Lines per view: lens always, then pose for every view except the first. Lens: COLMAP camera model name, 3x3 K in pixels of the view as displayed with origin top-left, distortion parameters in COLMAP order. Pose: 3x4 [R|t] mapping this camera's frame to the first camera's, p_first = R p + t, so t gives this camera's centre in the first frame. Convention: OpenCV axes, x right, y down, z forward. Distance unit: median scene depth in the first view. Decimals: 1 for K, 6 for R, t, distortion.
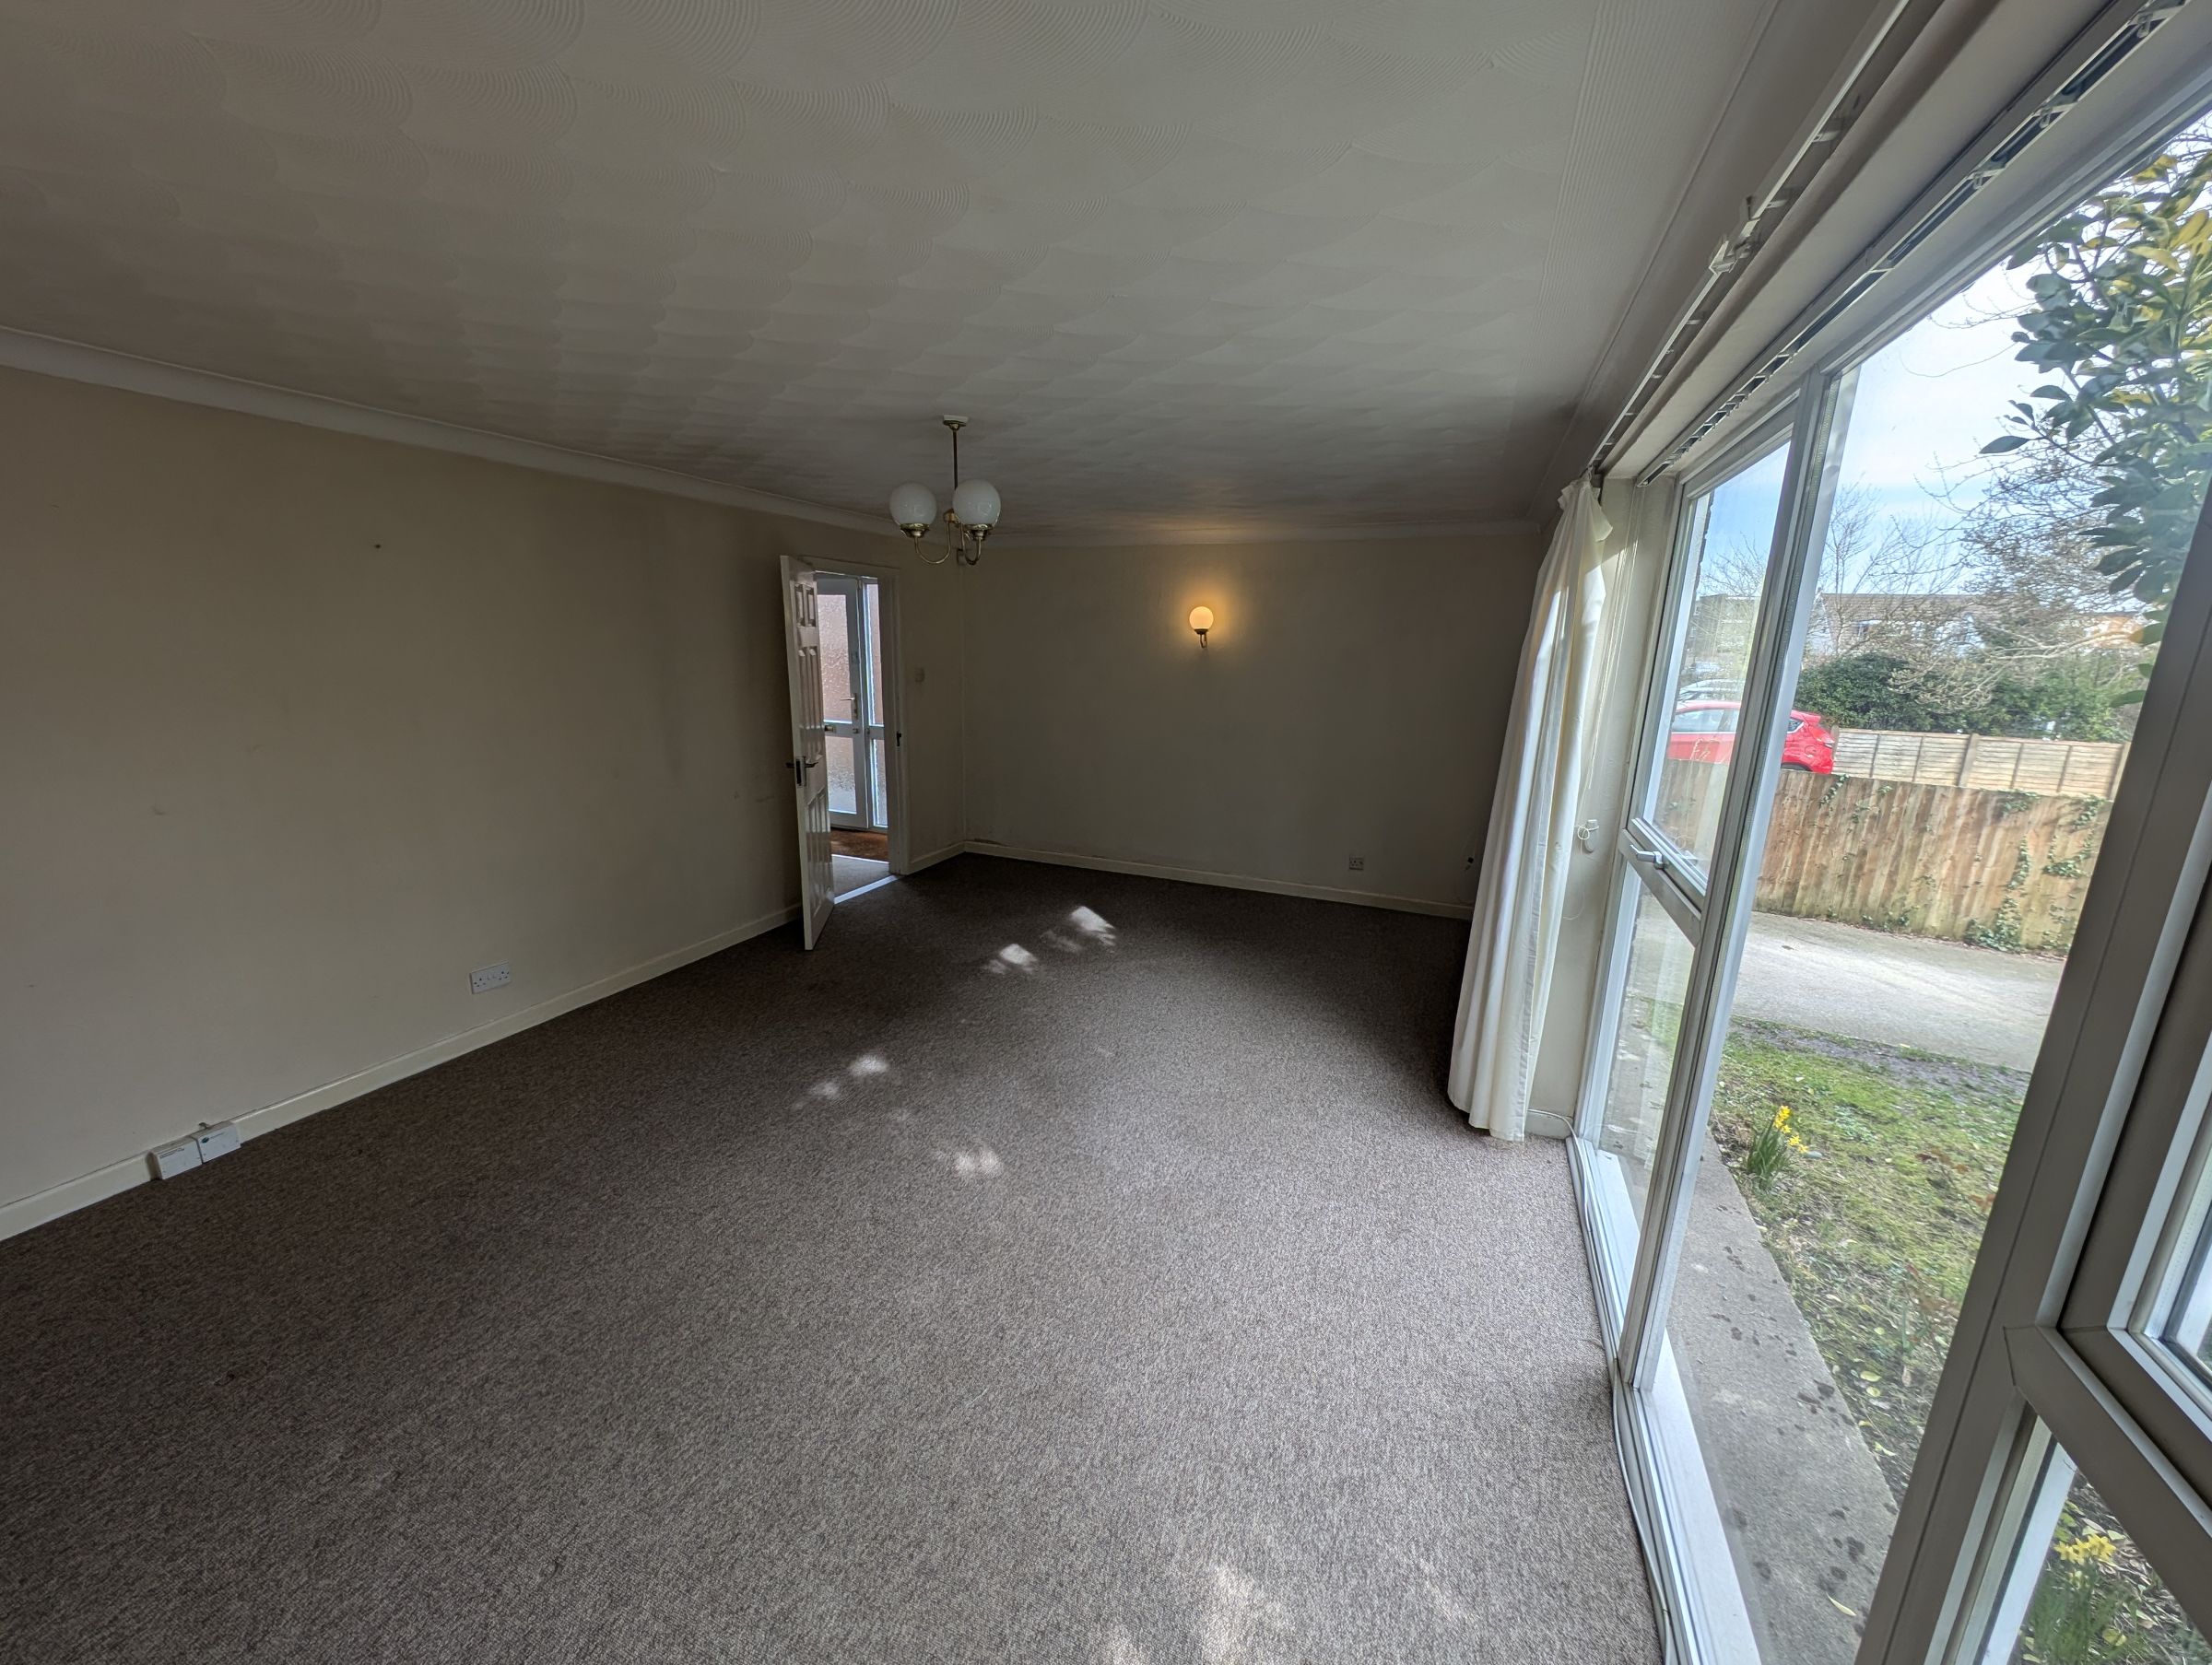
lens RADIAL K [[829.3, 0, 1105.9], [0, 829.3, 832.2], [0, 0, 1]] dist [0.001526, -0.001110]
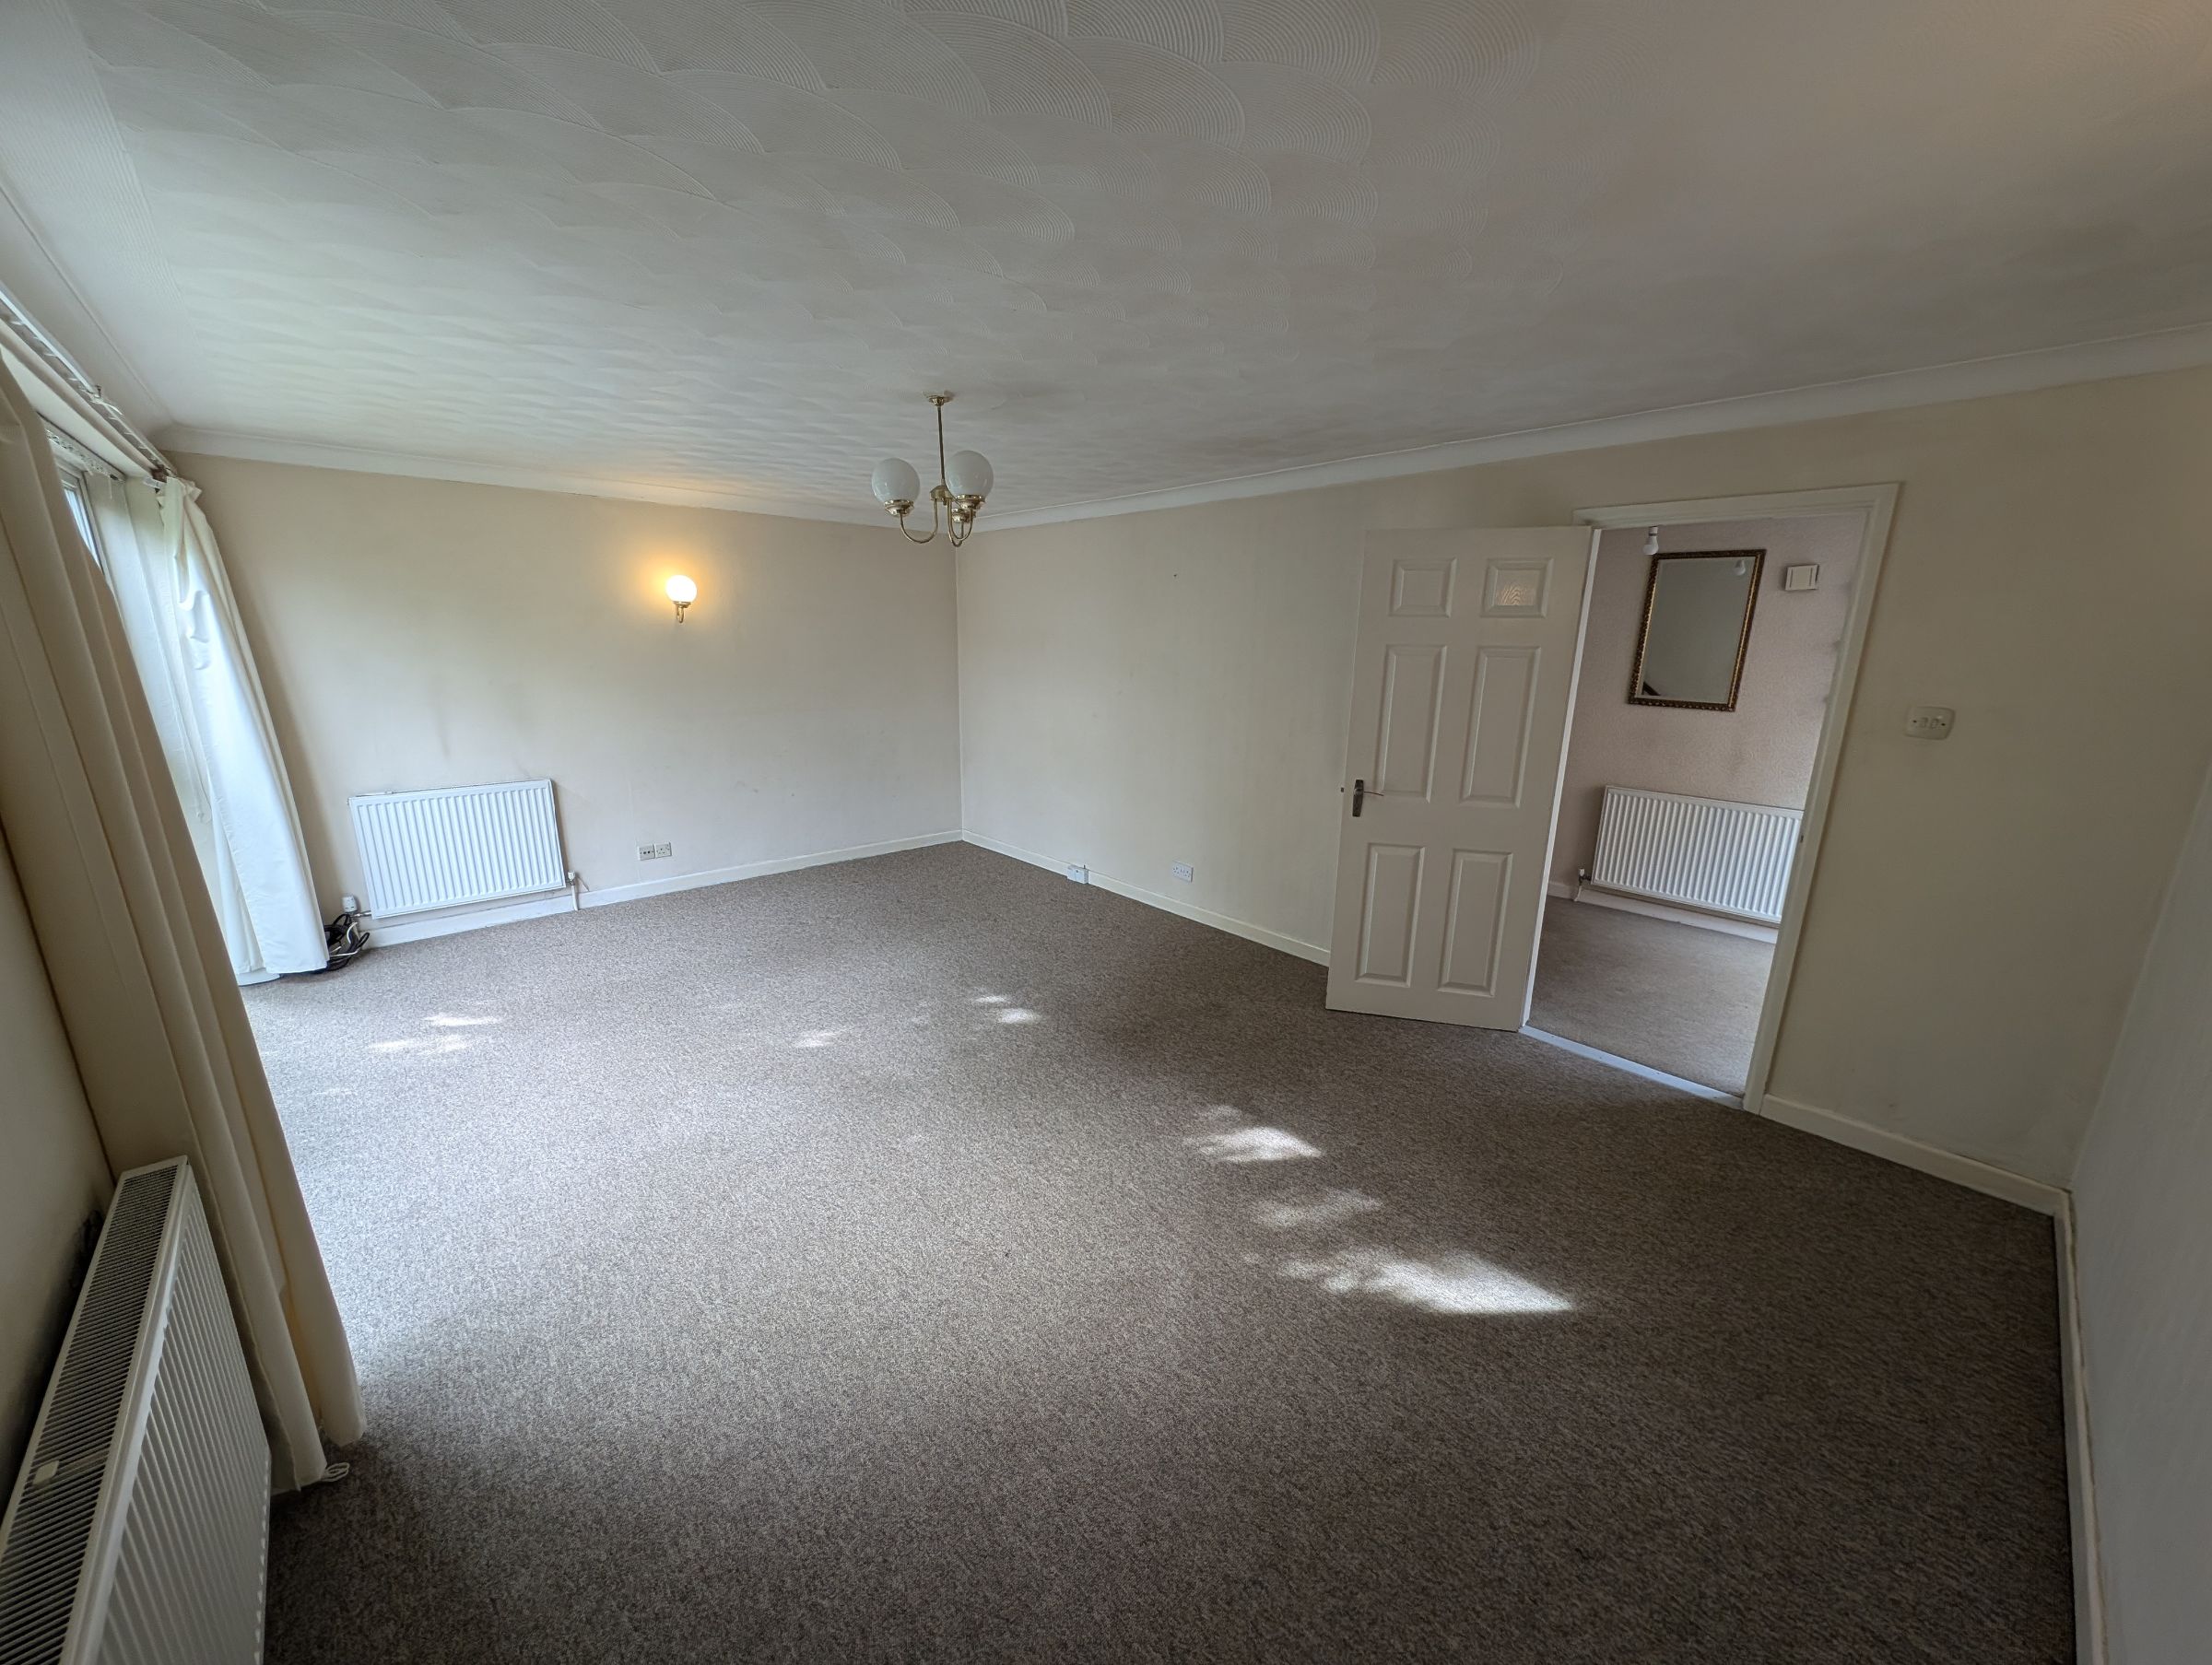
lens RADIAL K [[829.3, 0, 1107.2], [0, 829.3, 832.5], [0, 0, 1]] dist [0.001526, -0.001110]
pose [[-0.410495, 0.188434, -0.892181, 0.603055], [-0.229978, 0.925393, 0.301262, -0.301667], [0.882386, 0.328848, -0.336533, 1.436358]]
